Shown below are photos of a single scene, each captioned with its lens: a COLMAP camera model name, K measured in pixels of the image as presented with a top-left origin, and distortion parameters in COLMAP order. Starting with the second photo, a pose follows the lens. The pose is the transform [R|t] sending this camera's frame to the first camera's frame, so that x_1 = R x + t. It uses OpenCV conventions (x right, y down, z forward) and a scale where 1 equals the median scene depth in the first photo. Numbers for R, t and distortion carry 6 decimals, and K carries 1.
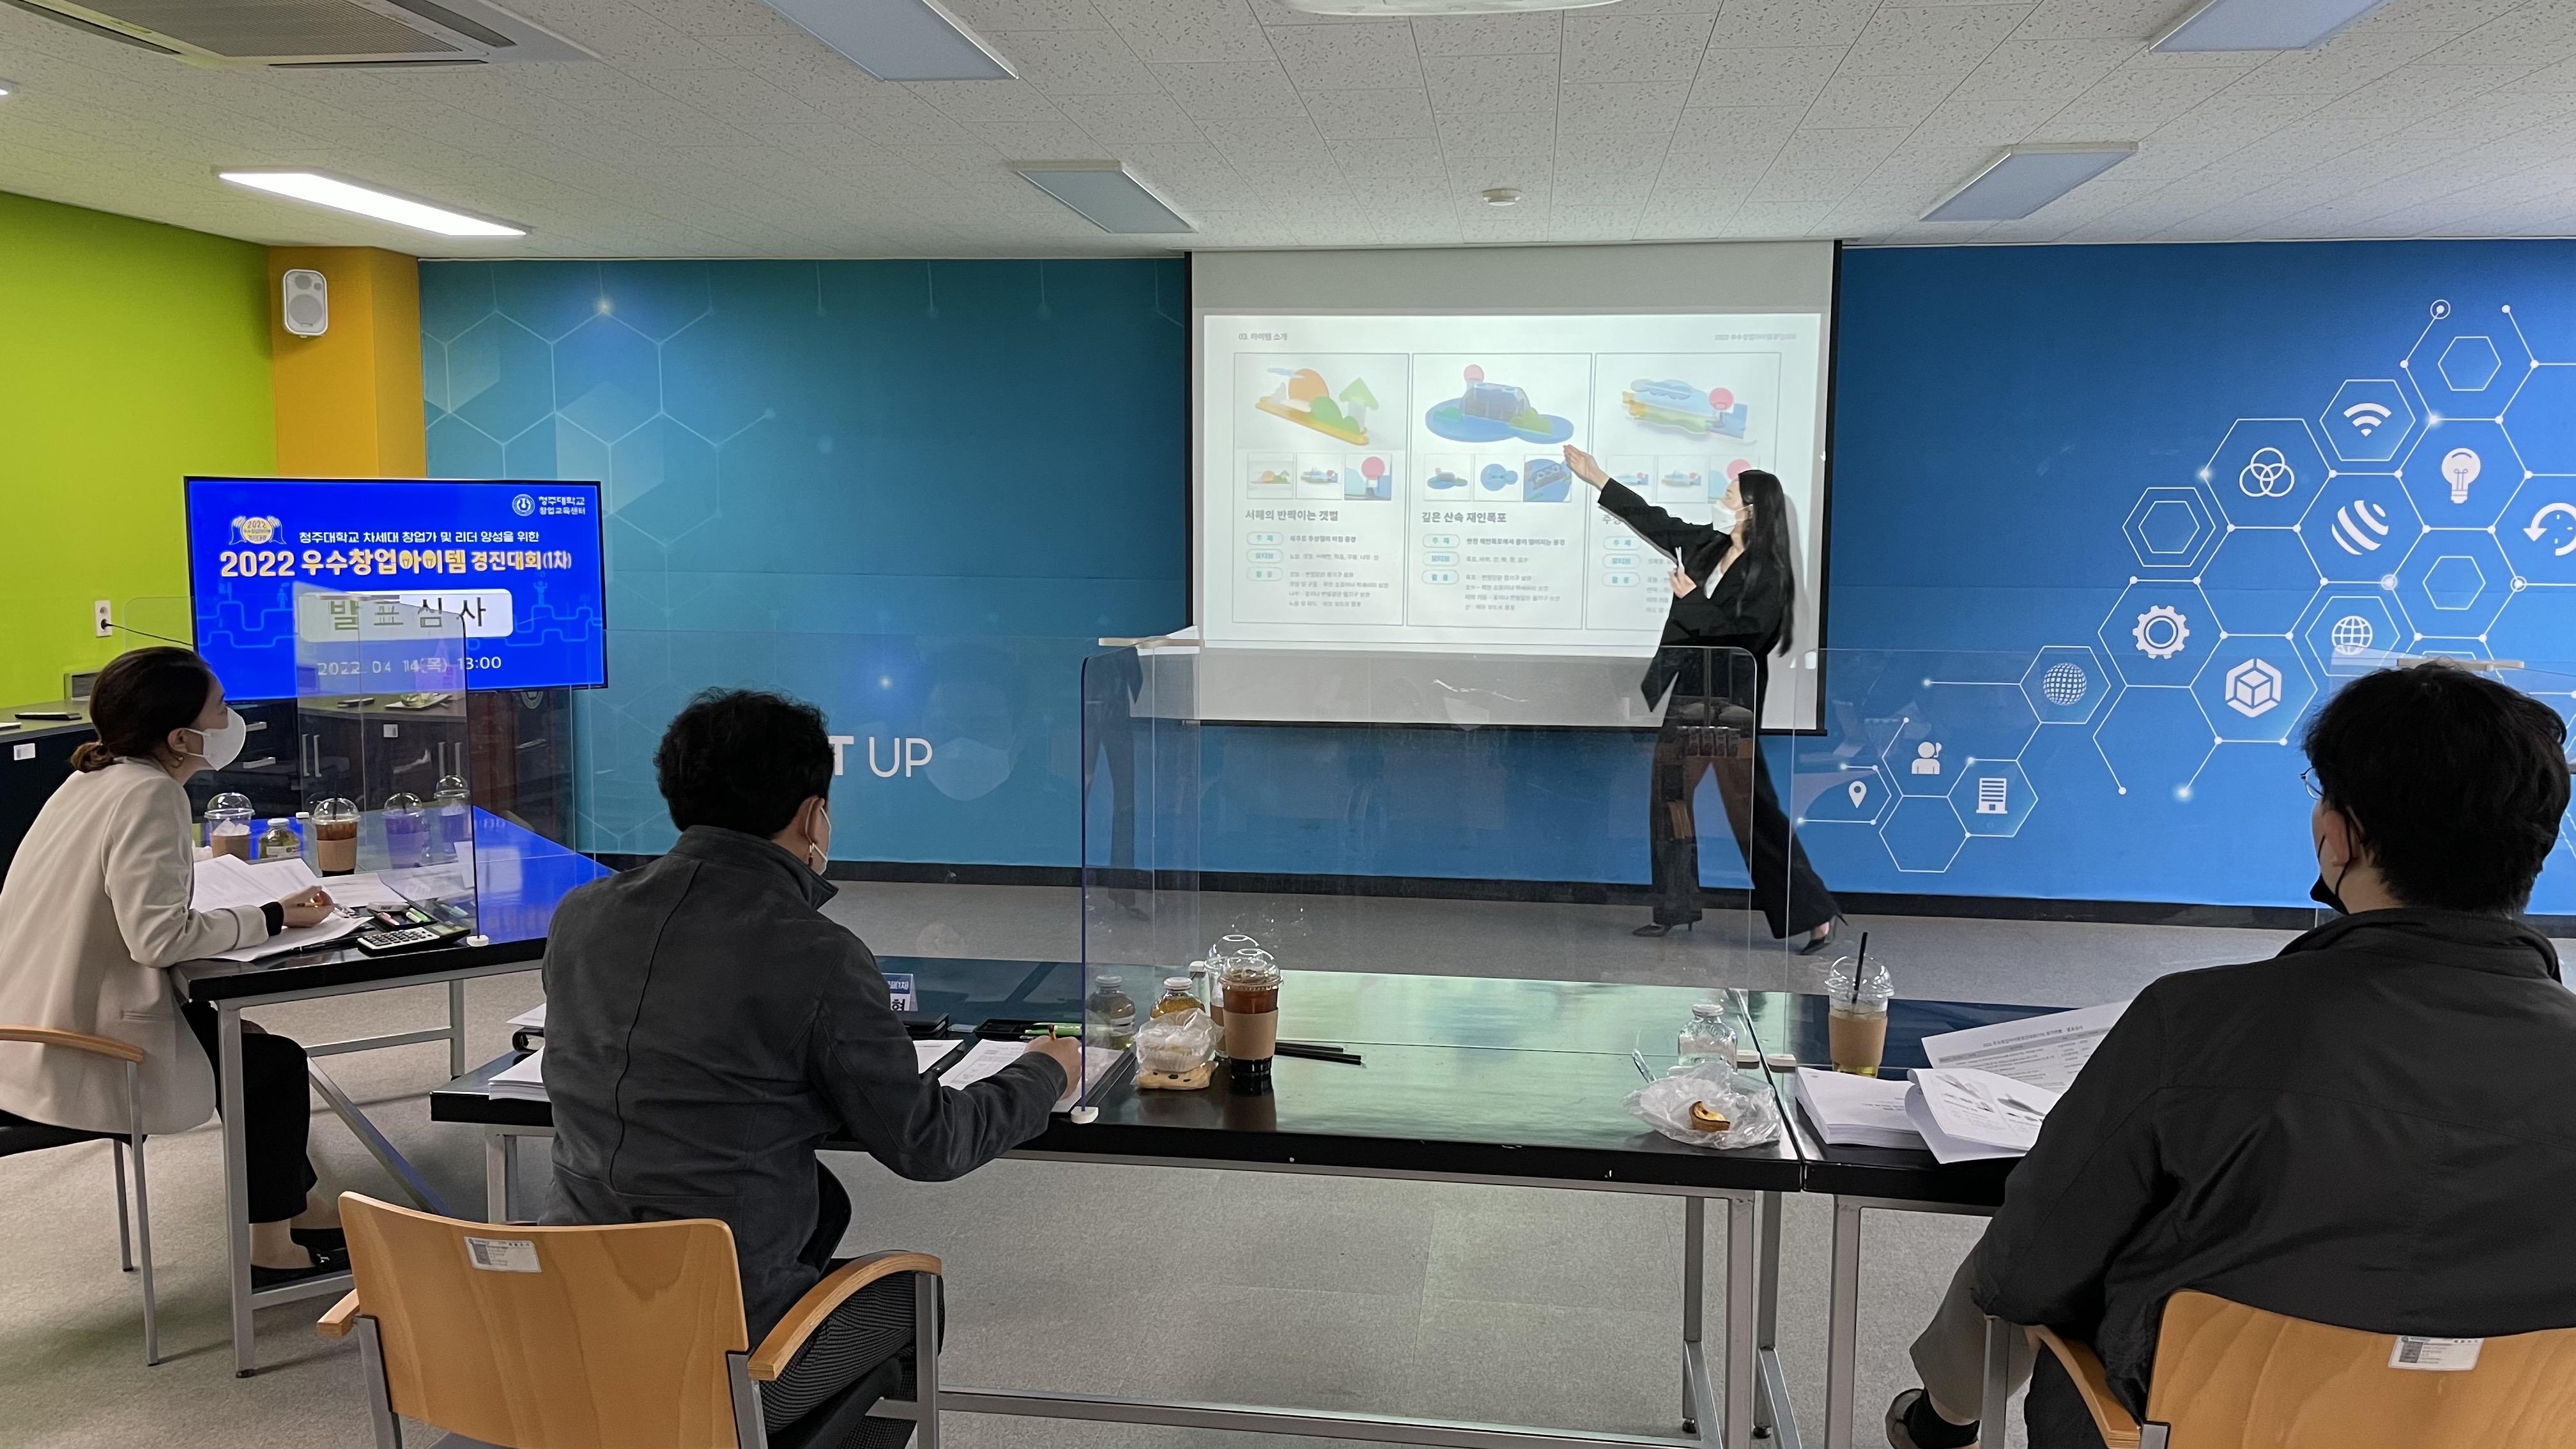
lens RADIAL K [[1951.1, 0, 1286.8], [0, 1951.1, 705.8], [0, 0, 1]] dist [0.038419, -0.061764]
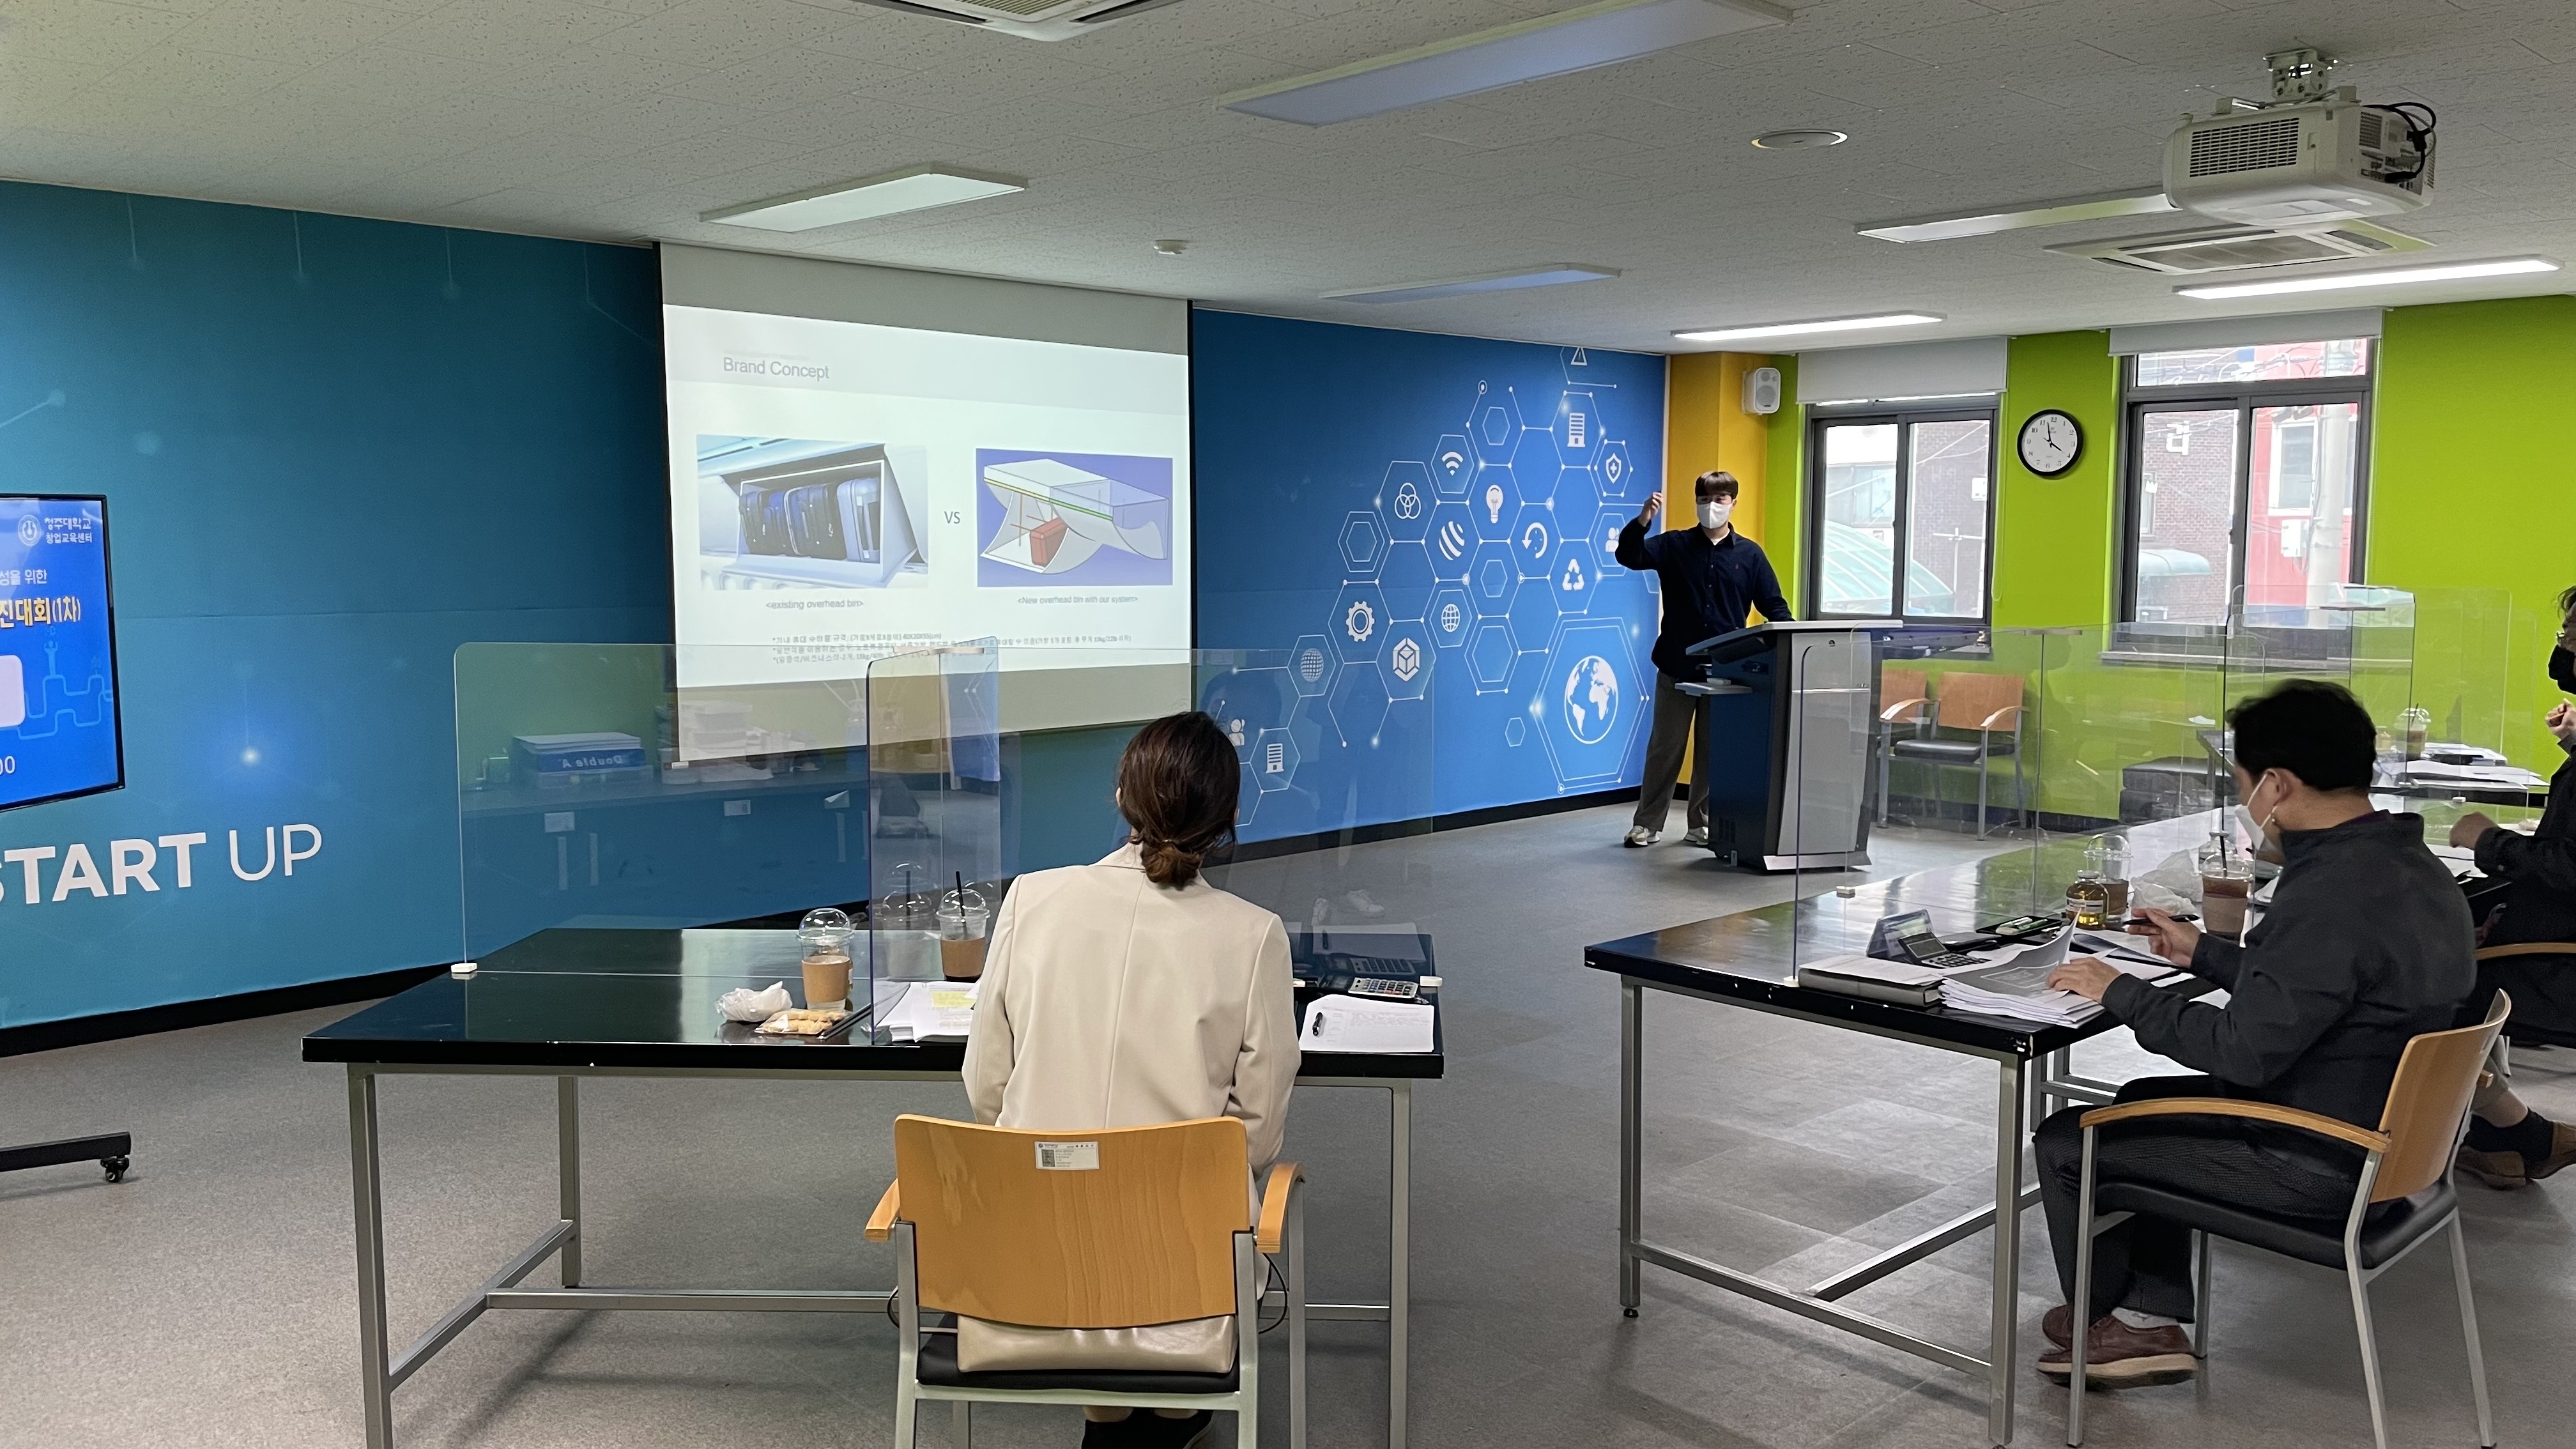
lens RADIAL K [[1951.1, 0, 1298.3], [0, 1951.1, 728.7], [0, 0, 1]] dist [0.038419, -0.061764]
pose [[0.612842, -0.084025, 0.785725, -0.621163], [0.076502, 0.995969, 0.046839, -0.030619], [-0.786493, 0.031404, 0.616800, 0.229117]]
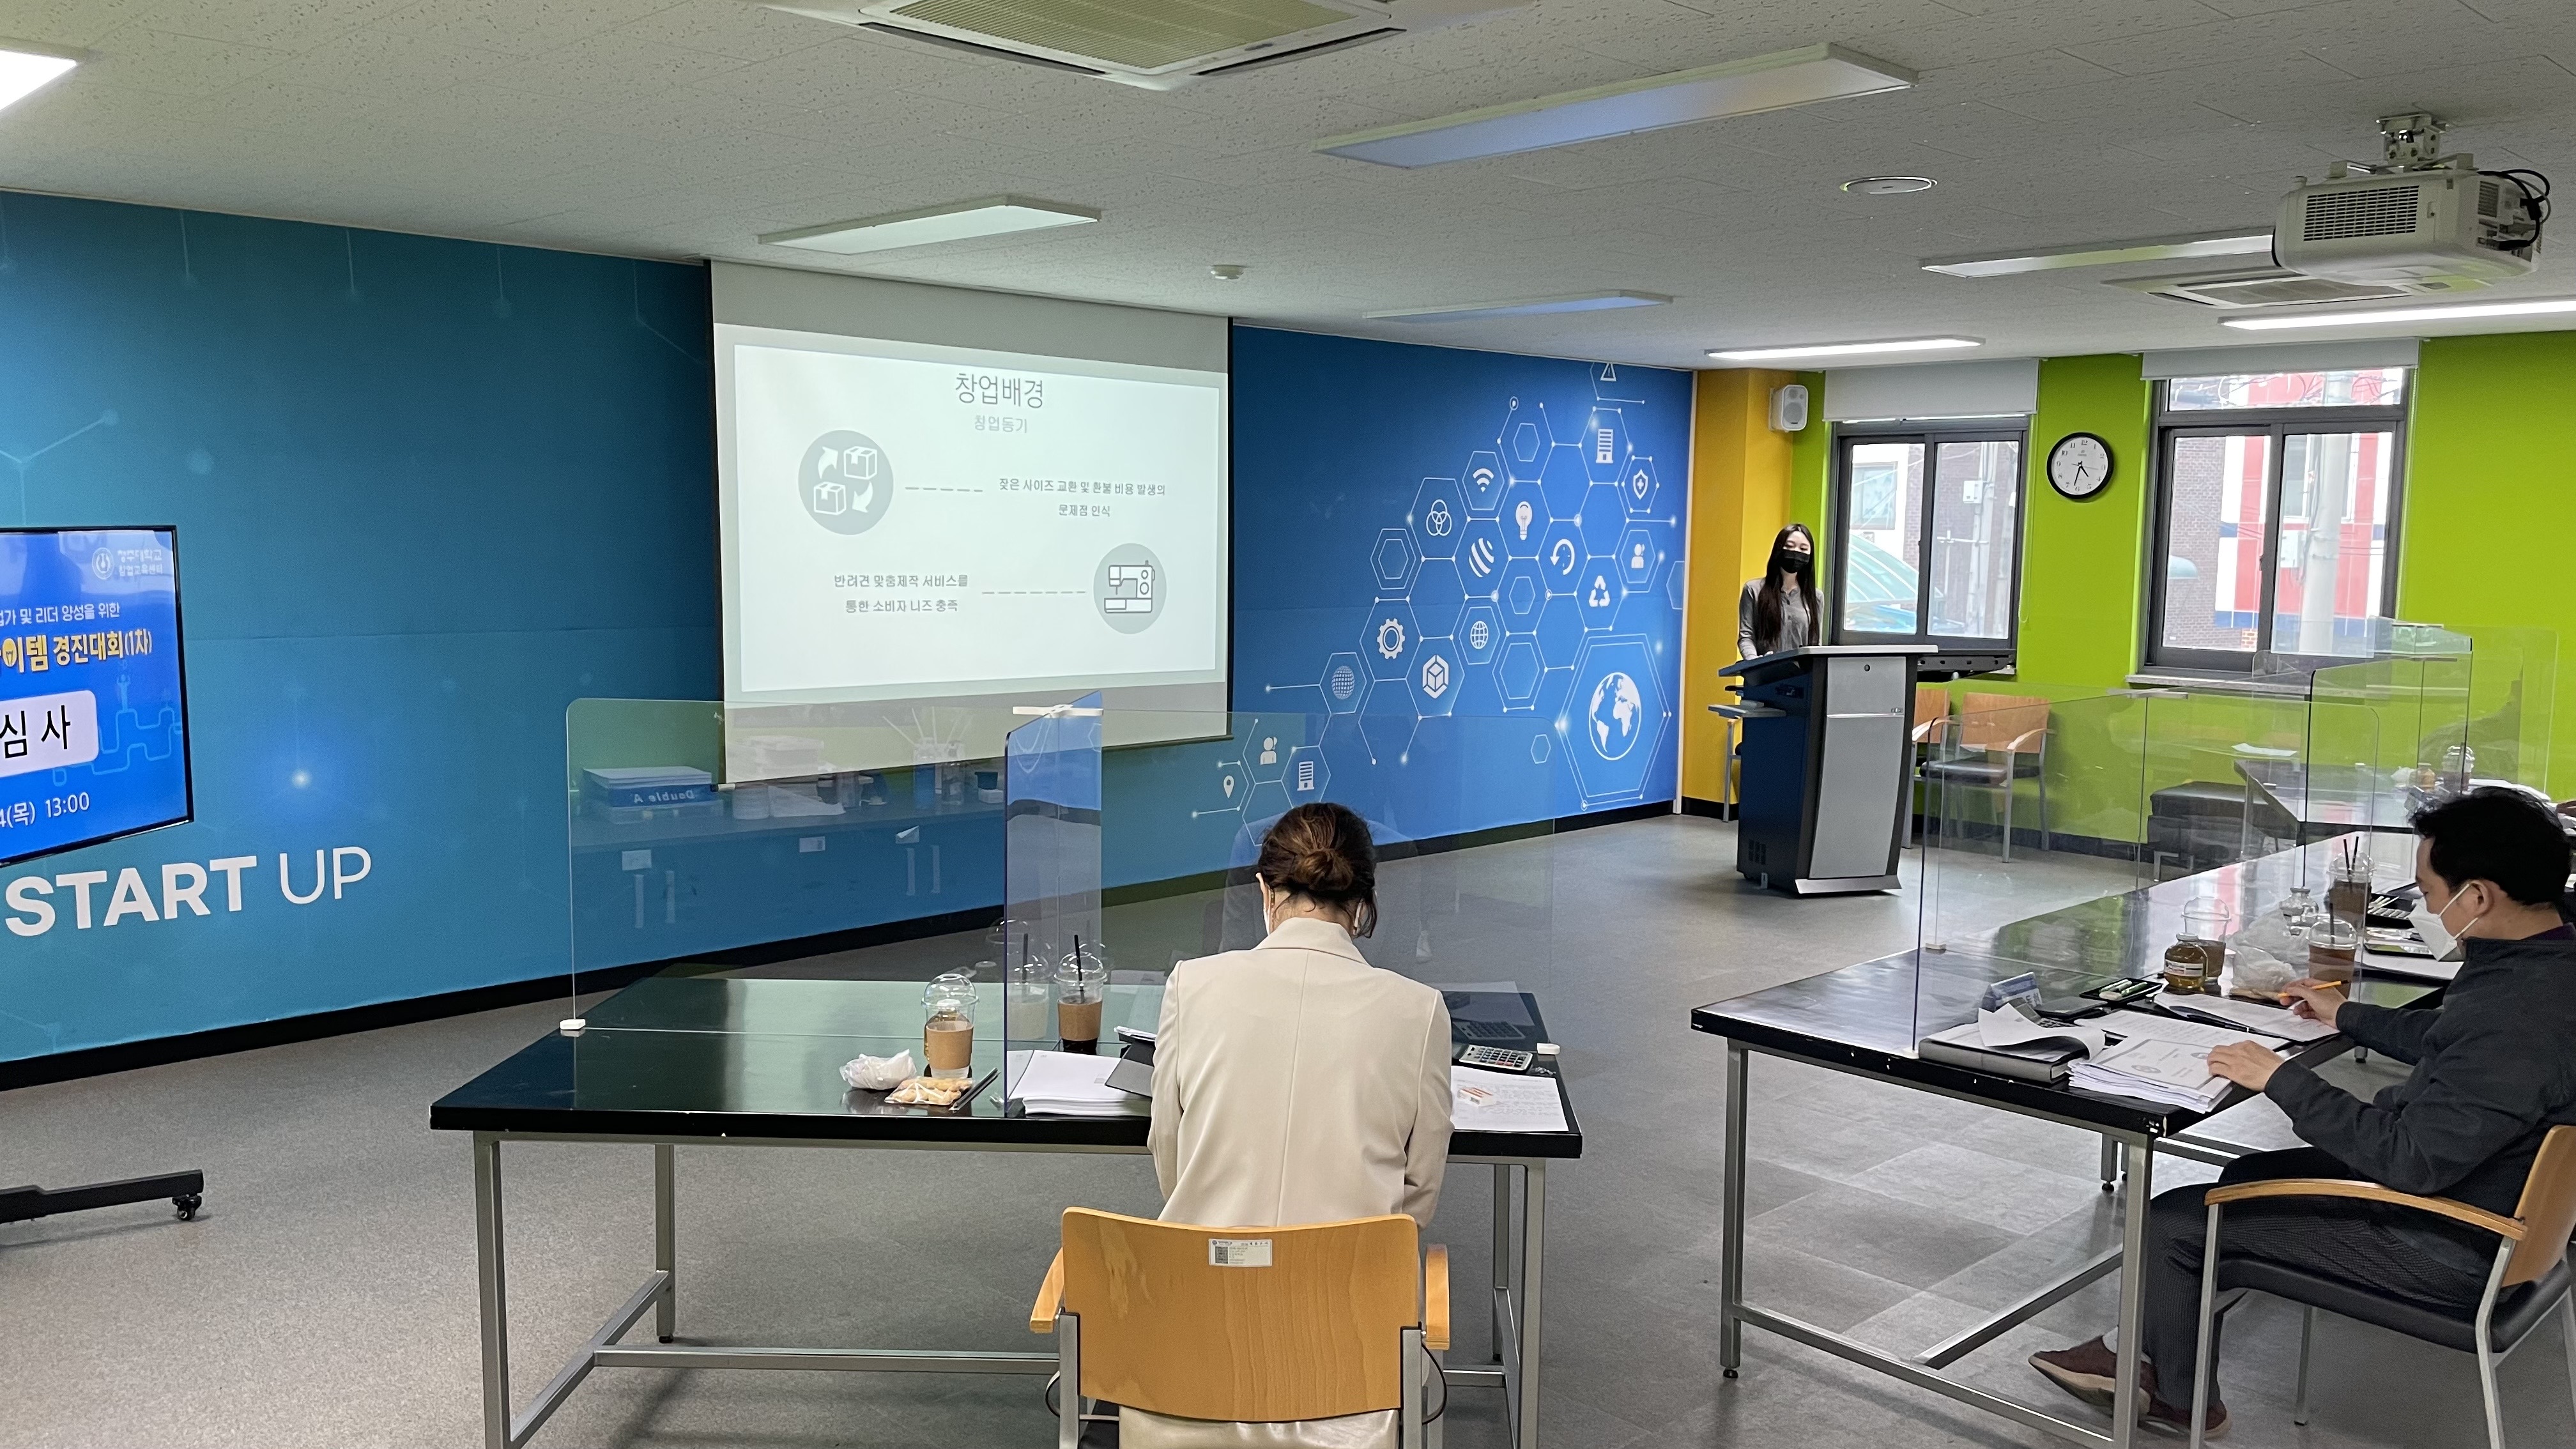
lens RADIAL K [[1951.1, 0, 1294.9], [0, 1951.1, 744.3], [0, 0, 1]] dist [0.038419, -0.061764]
pose [[0.605737, -0.088904, 0.790682, -0.639145], [0.066283, 0.995922, 0.061202, -0.051891], [-0.792899, 0.015336, 0.609160, 0.258522]]
